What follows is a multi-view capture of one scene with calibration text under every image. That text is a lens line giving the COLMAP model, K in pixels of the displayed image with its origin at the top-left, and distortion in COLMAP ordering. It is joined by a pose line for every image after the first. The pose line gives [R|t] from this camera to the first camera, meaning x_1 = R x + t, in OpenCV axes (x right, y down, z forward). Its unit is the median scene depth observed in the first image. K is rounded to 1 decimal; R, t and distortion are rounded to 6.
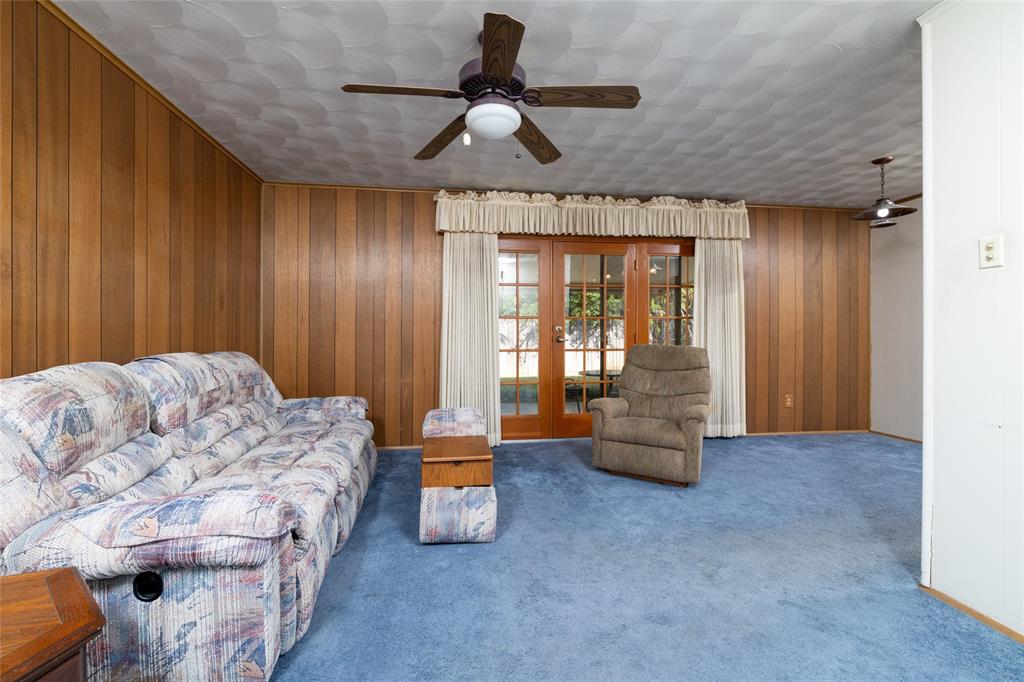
lens RADIAL K [[442.3, 0, 511.8], [0, 442.3, 331.3], [0, 0, 1]] dist [-0.006528, 0.002647]
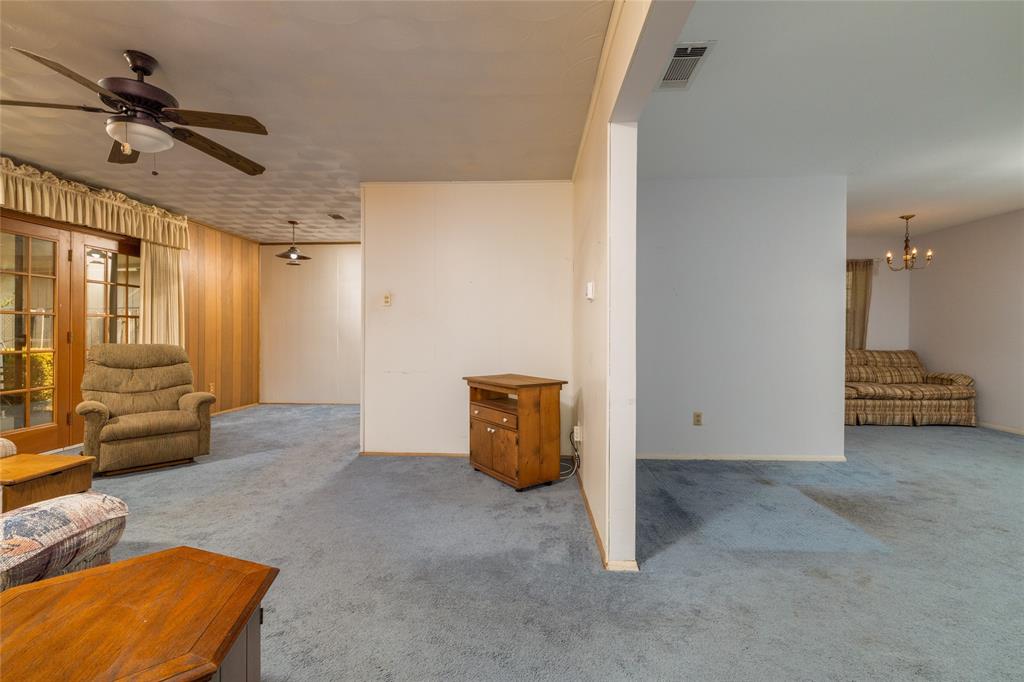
lens RADIAL K [[442.3, 0, 510.9], [0, 442.3, 337.5], [0, 0, 1]] dist [-0.006528, 0.002647]
pose [[0.188709, -0.006665, 0.982011, -0.483029], [-0.009947, 0.999913, 0.008698, -0.000763], [-0.981983, -0.011409, 0.188626, -0.049005]]
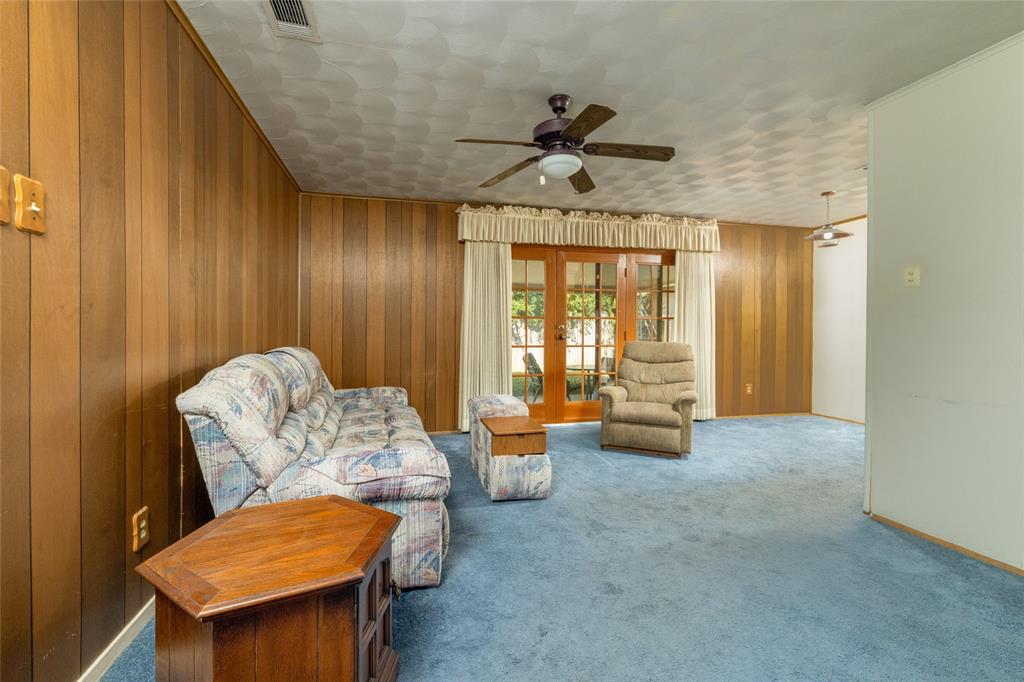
lens RADIAL K [[442.3, 0, 505.5], [0, 442.3, 332.7], [0, 0, 1]] dist [-0.006528, 0.002647]
pose [[0.995017, 0.002487, 0.099675, -0.166077], [-0.003288, 0.999964, 0.007869, -0.000627], [-0.099651, -0.008157, 0.994989, -0.133442]]
